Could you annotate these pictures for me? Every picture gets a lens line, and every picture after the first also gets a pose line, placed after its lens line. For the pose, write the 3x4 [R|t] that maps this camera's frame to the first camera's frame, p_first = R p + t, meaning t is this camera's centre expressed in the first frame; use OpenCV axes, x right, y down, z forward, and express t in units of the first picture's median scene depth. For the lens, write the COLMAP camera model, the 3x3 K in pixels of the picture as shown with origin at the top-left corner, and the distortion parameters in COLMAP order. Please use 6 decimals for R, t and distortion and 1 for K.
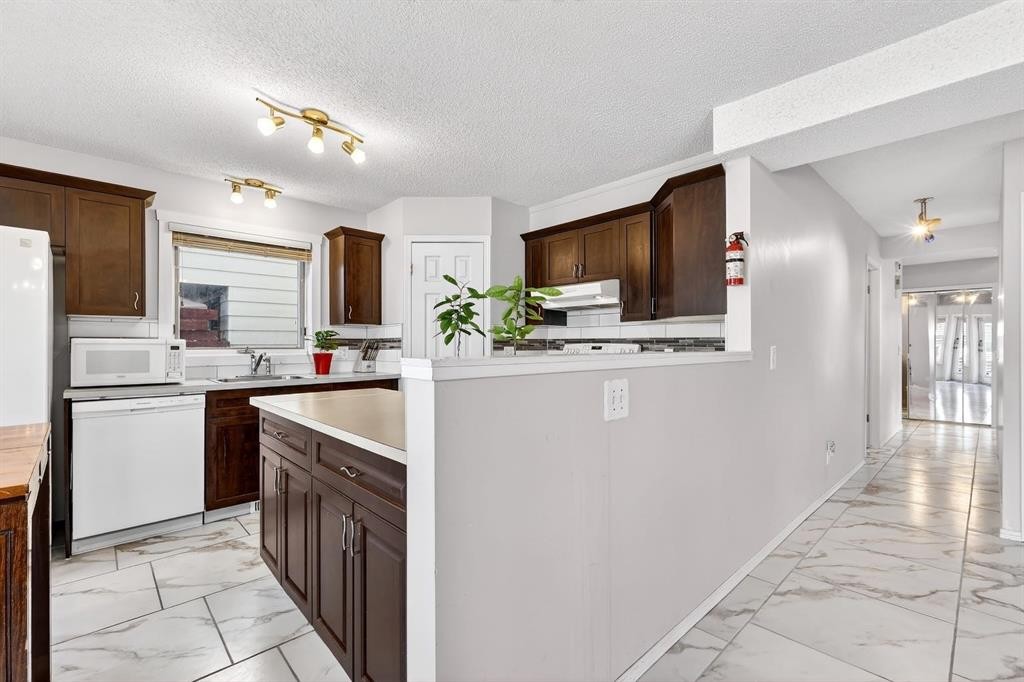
lens RADIAL K [[447.5, 0, 512.7], [0, 447.5, 342.7], [0, 0, 1]] dist [0.006633, -0.000801]
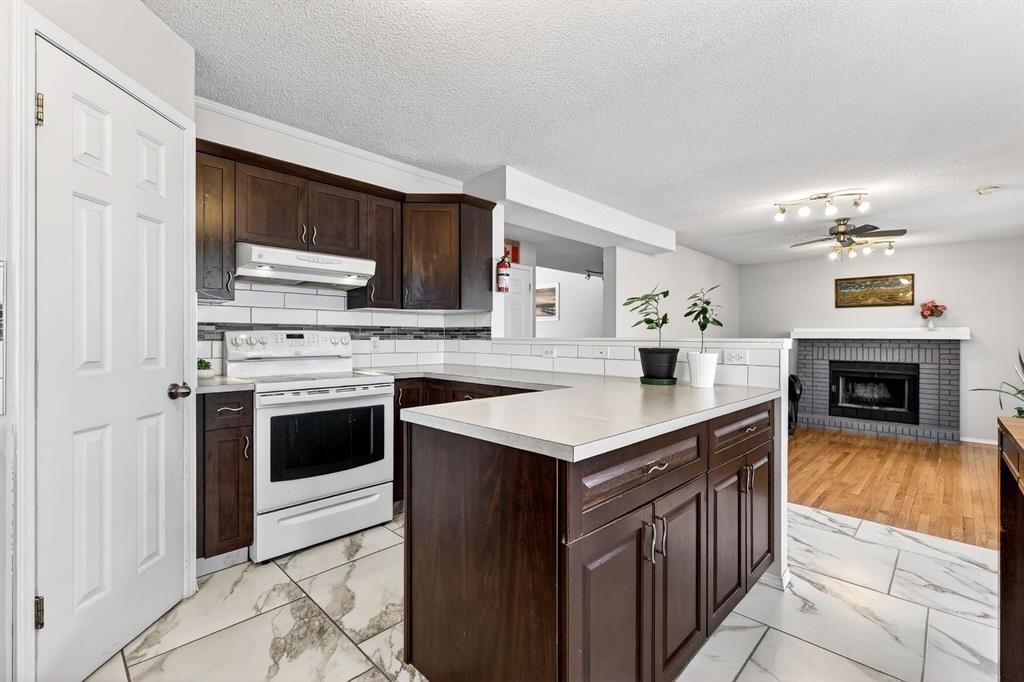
lens RADIAL K [[447.5, 0, 514.1], [0, 447.5, 334.7], [0, 0, 1]] dist [0.006633, -0.000801]
pose [[-0.033641, 0.005005, 0.999421, -0.679683], [-0.006567, 0.999965, -0.005229, 0.011793], [-0.999412, -0.006739, -0.033607, 0.725561]]
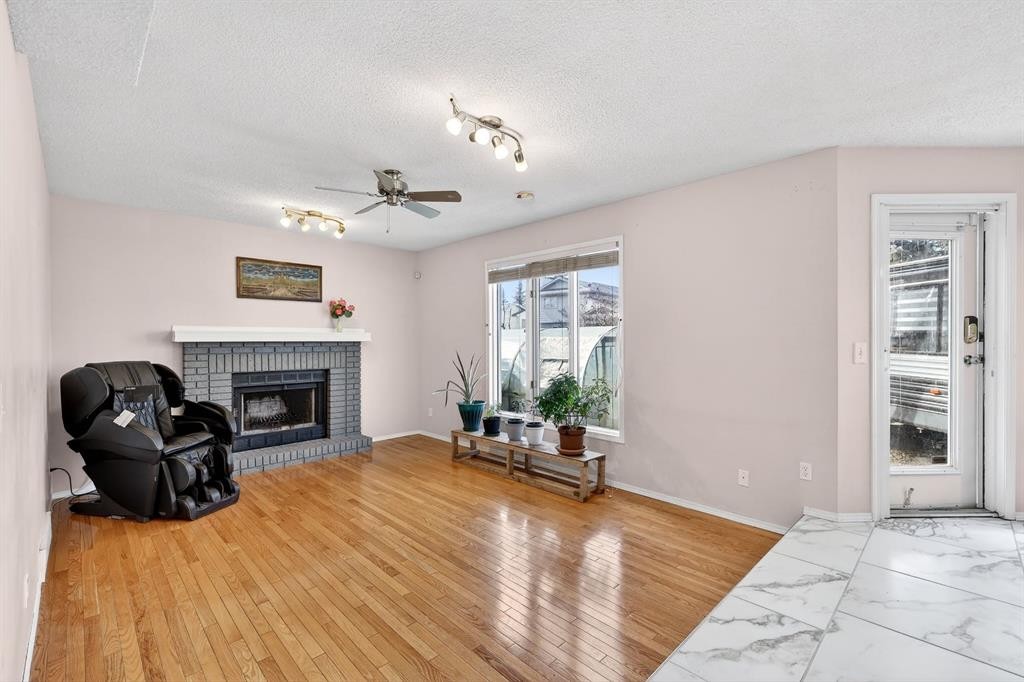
lens RADIAL K [[447.5, 0, 512.0], [0, 447.5, 344.5], [0, 0, 1]] dist [0.006633, -0.000801]
pose [[-0.999846, -0.000548, -0.017517, 0.475203], [-0.000767, 0.999922, 0.012481, -0.000167], [0.017509, 0.012492, -0.999769, 0.645526]]
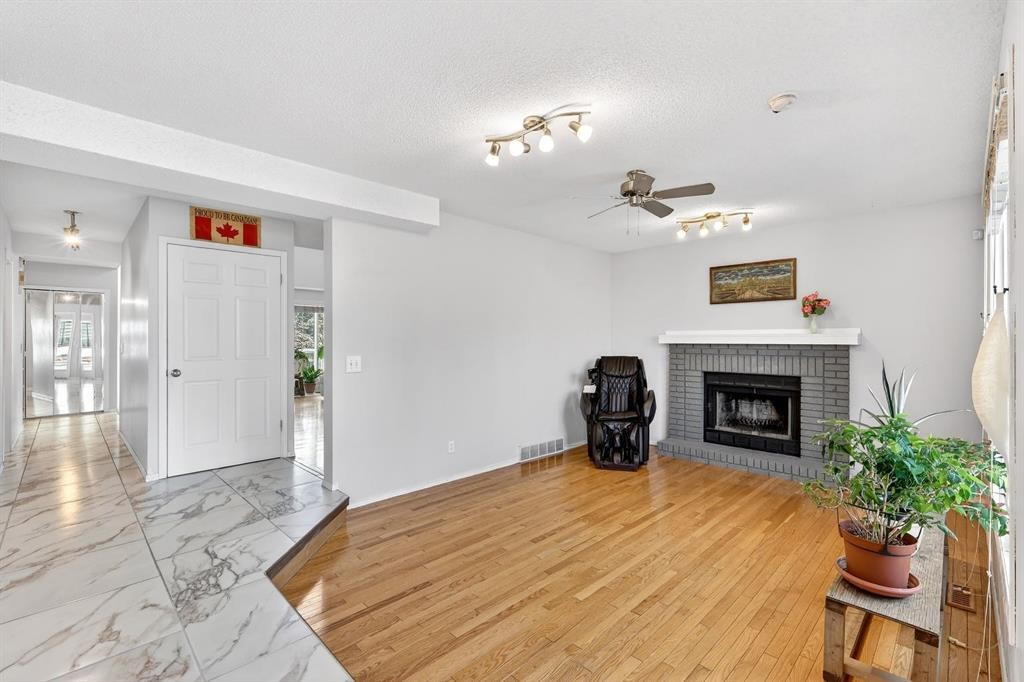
lens RADIAL K [[447.5, 0, 512.8], [0, 447.5, 338.8], [0, 0, 1]] dist [0.006633, -0.000801]
pose [[-0.020049, 0.001861, 0.999797, -0.264320], [-0.000482, 0.999998, -0.001871, -0.004679], [-0.999799, -0.000520, -0.020048, -0.078620]]
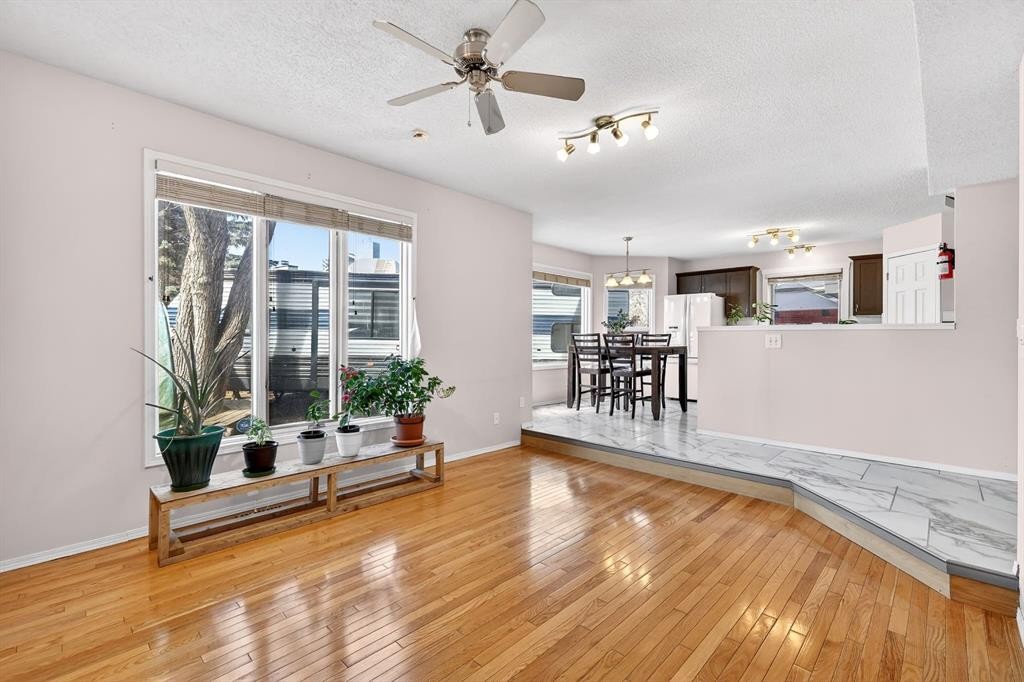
lens RADIAL K [[447.5, 0, 515.4], [0, 447.5, 342.4], [0, 0, 1]] dist [0.006633, -0.000801]
pose [[0.047696, 0.008811, -0.998823, 1.365837], [-0.003804, 0.999955, 0.008639, 0.053941], [0.998855, 0.003387, 0.047727, -0.346688]]
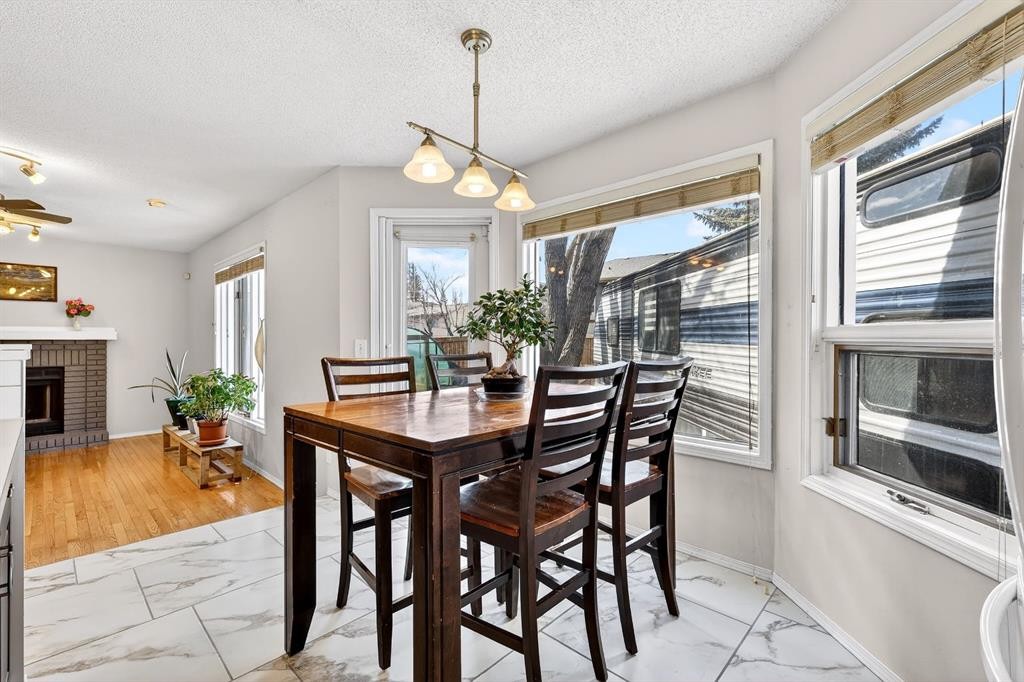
lens RADIAL K [[447.5, 0, 519.1], [0, 447.5, 341.2], [0, 0, 1]] dist [0.006633, -0.000801]
pose [[-0.998708, -0.000828, -0.050808, -0.516086], [-0.001107, 0.999984, 0.005465, 0.004015], [0.050802, 0.005514, -0.998694, 0.782530]]
